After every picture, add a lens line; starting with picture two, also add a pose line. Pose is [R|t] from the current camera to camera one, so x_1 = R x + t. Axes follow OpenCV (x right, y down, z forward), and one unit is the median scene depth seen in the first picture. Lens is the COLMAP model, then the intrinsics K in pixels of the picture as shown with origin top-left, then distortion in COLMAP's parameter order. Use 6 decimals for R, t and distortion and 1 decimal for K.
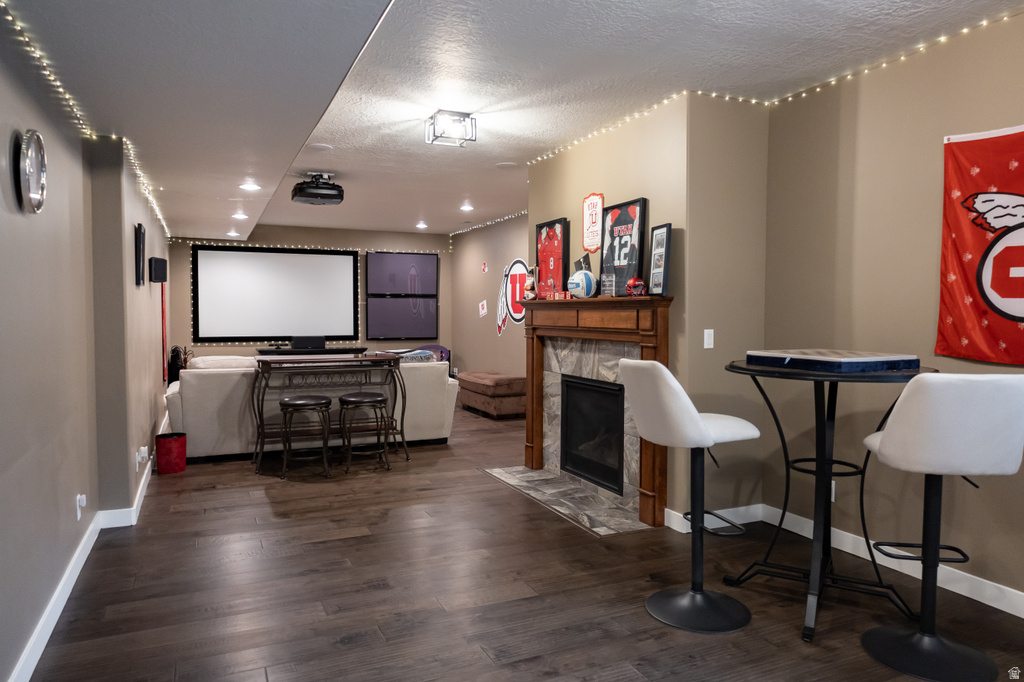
lens RADIAL K [[679.6, 0, 514.2], [0, 679.6, 341.6], [0, 0, 1]] dist [-0.000864, 0.000424]
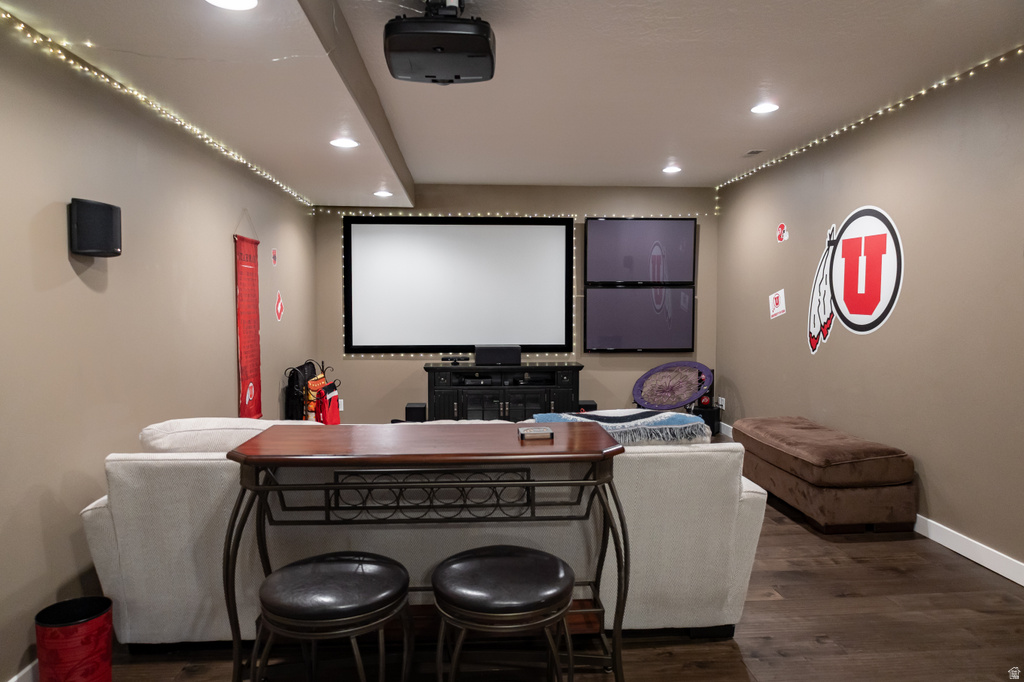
lens RADIAL K [[679.6, 0, 514.2], [0, 679.6, 341.6], [0, 0, 1]] dist [-0.000864, 0.000424]
pose [[0.937886, 0.015236, -0.346608, -0.055000], [-0.011473, 0.999851, 0.012904, -0.021552], [0.346753, -0.008126, 0.937921, 0.377196]]
